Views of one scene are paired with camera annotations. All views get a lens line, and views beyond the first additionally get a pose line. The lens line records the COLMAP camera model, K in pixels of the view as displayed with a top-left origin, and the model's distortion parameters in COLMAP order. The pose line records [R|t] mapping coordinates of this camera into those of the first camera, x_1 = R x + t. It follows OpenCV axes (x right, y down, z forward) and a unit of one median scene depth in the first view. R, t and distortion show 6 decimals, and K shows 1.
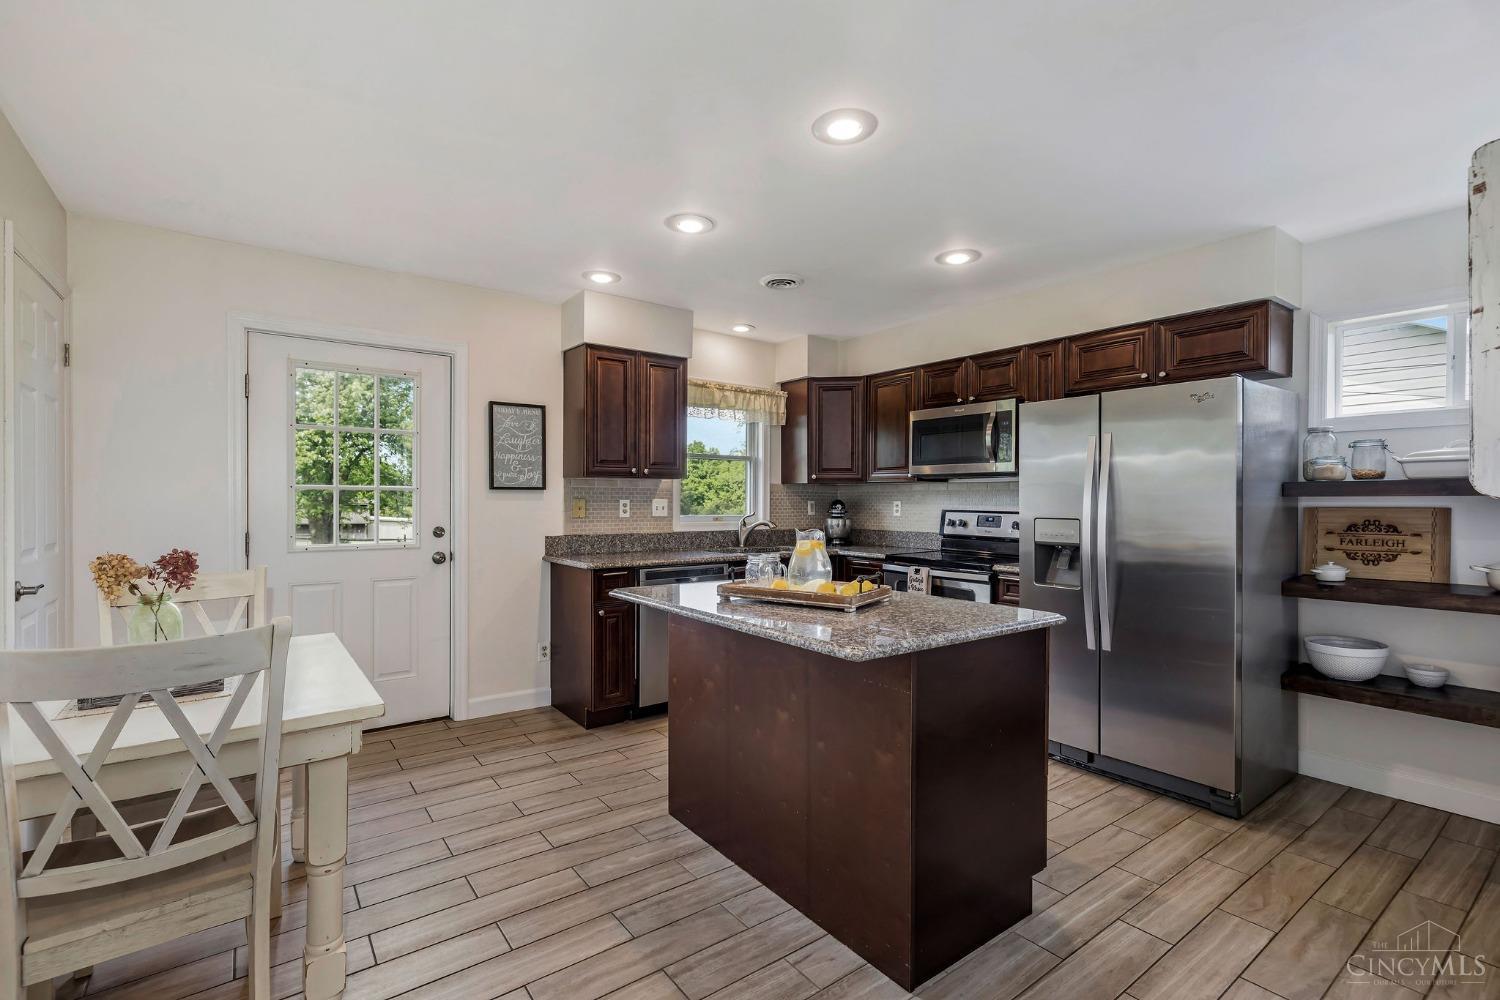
lens RADIAL K [[681.0, 0, 750.0], [0, 681.0, 500.0], [0, 0, 1]] dist [0.000101, 0.000066]
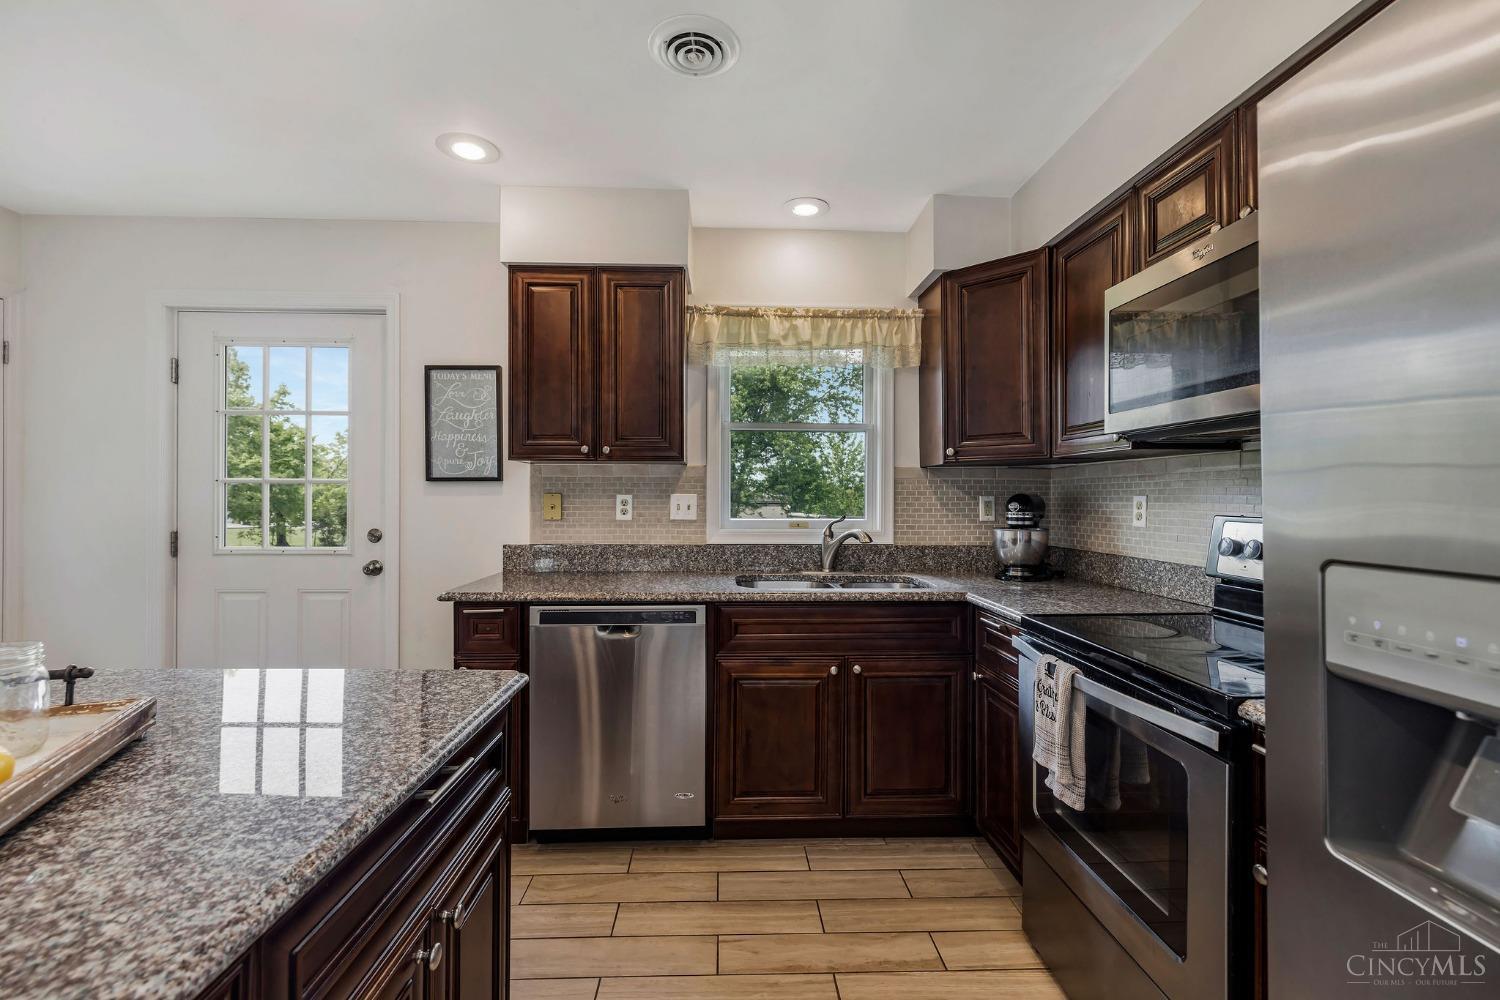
lens RADIAL K [[652.2, 0, 743.4], [0, 652.2, 495.9], [0, 0, 1]] dist [0.000610, -0.000017]
pose [[0.821835, -0.004427, -0.569709, 0.287265], [0.000737, 0.999977, -0.006707, 0.005285], [0.569726, 0.005092, 0.821819, 0.532541]]
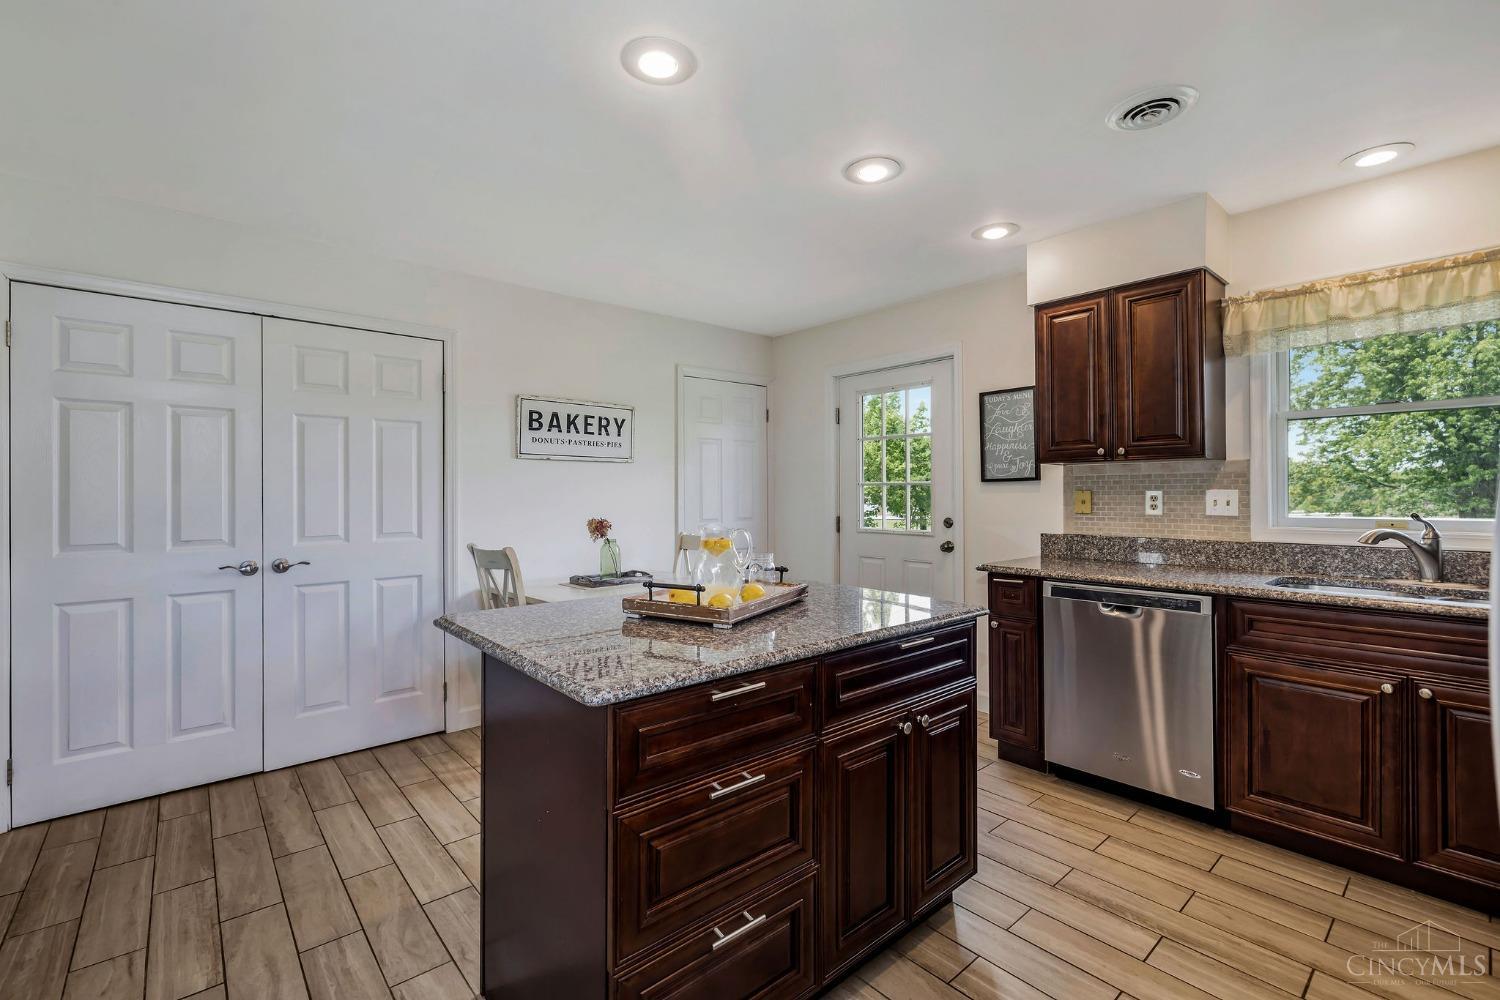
lens RADIAL K [[652.4, 0, 744.2], [0, 652.4, 491.3], [0, 0, 1]] dist [0.000416, -0.000207]
pose [[0.074625, -0.010808, -0.997153, 0.473928], [0.002216, 0.999941, -0.010672, 0.006538], [0.997209, -0.001413, 0.074644, 0.517294]]
